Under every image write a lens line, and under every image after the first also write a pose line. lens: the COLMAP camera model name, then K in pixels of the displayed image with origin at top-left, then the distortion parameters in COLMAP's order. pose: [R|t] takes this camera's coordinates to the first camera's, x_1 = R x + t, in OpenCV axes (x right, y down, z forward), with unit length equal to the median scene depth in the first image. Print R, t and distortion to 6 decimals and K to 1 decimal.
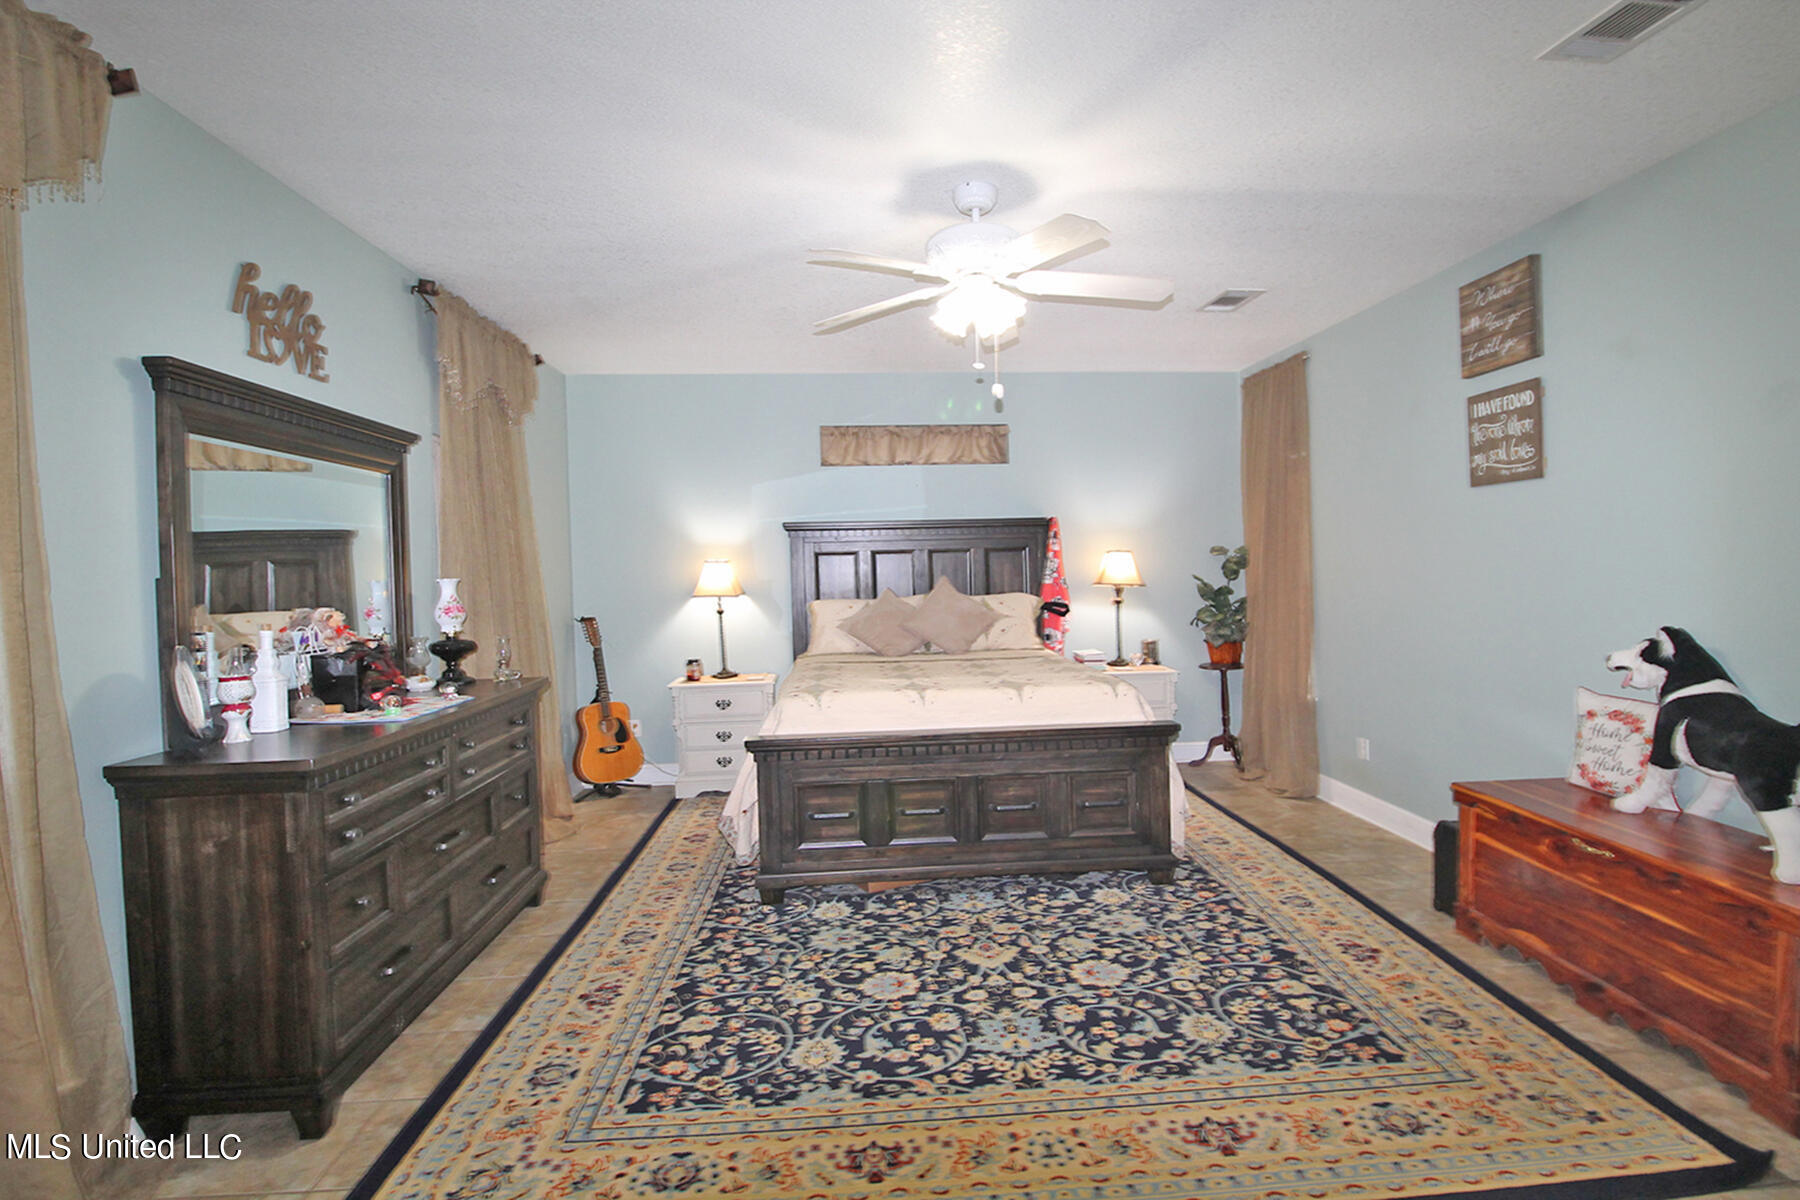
lens RADIAL K [[967.1, 0, 926.5], [0, 967.1, 606.9], [0, 0, 1]] dist [0.004252, -0.022441]
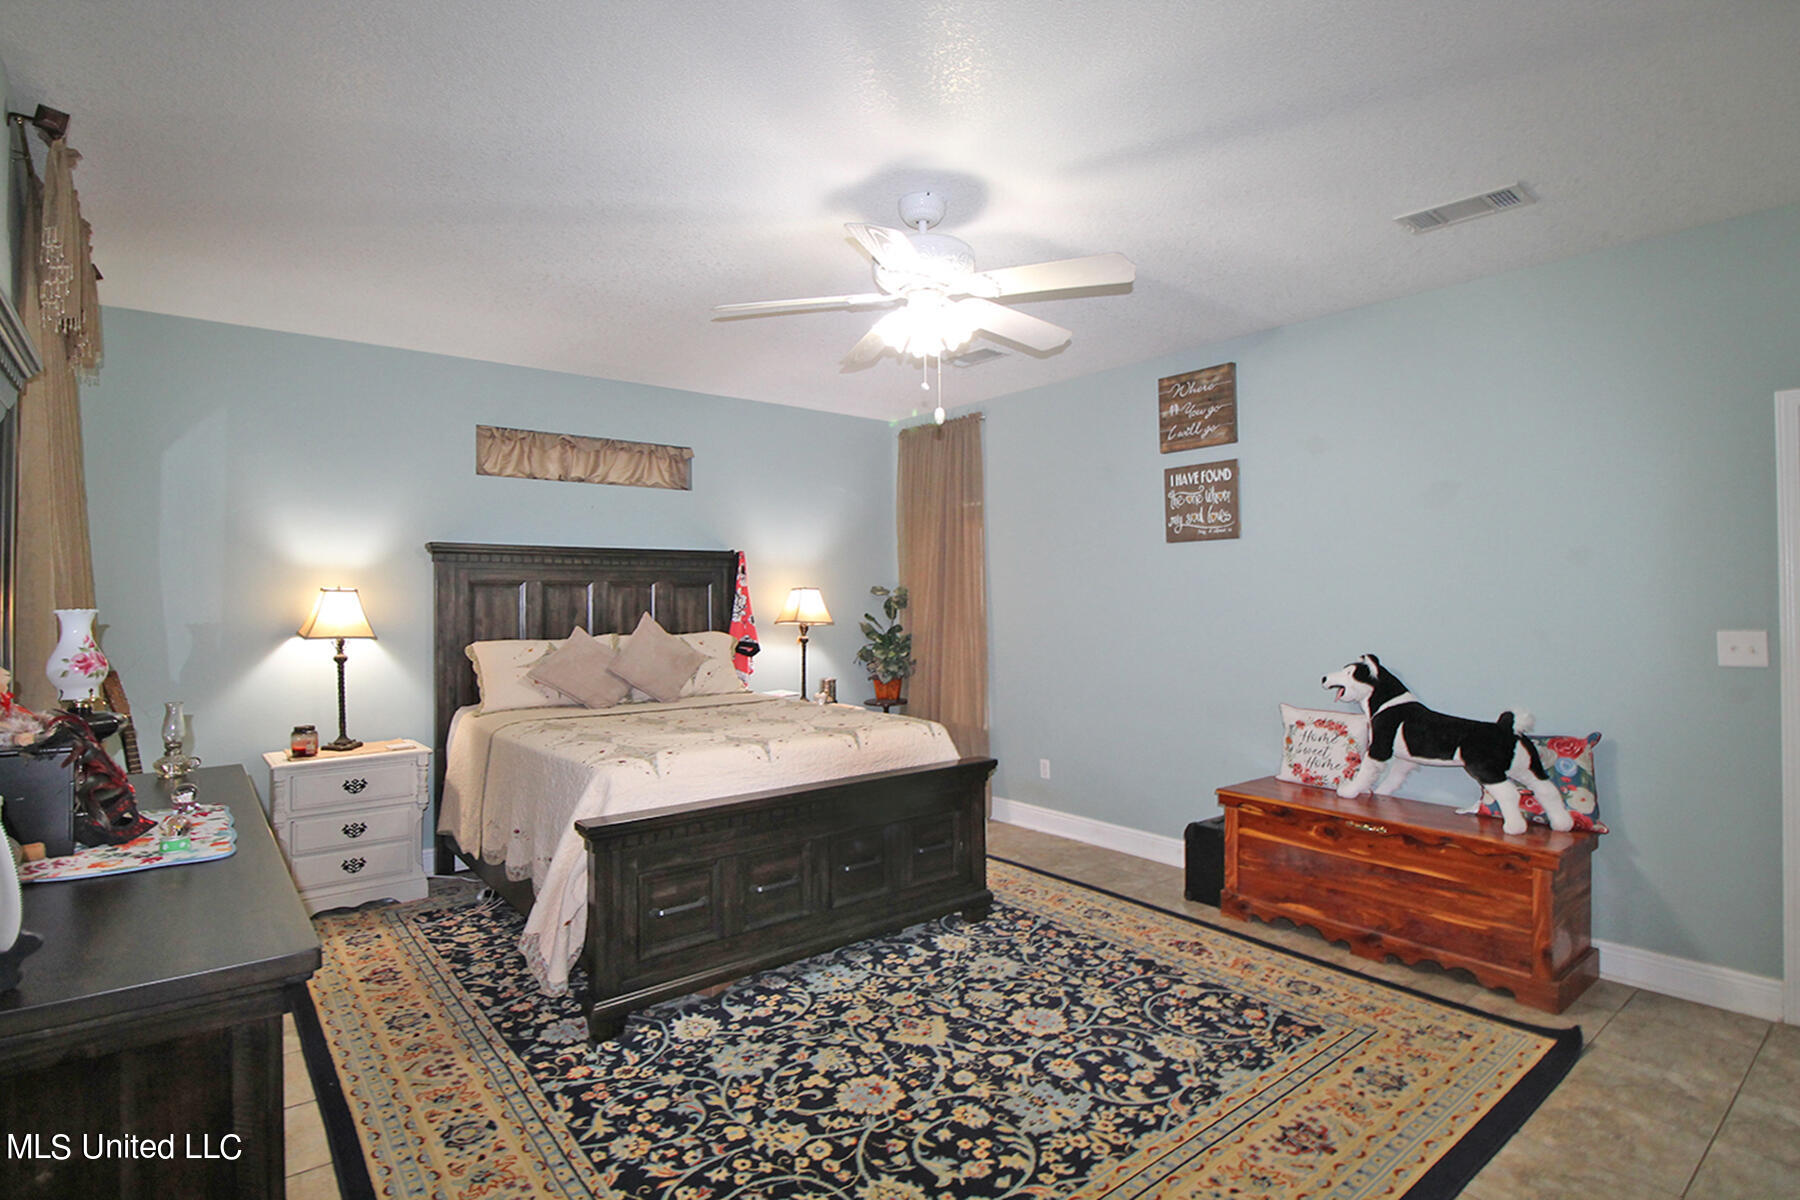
lens RADIAL K [[956.6, 0, 904.1], [0, 956.6, 592.3], [0, 0, 1]] dist [0.006641, -0.023570]
pose [[0.810066, 0.021097, 0.585959, -0.479745], [0.012634, 0.998492, -0.053416, -0.001997], [-0.586202, 0.050673, 0.808578, 0.266158]]
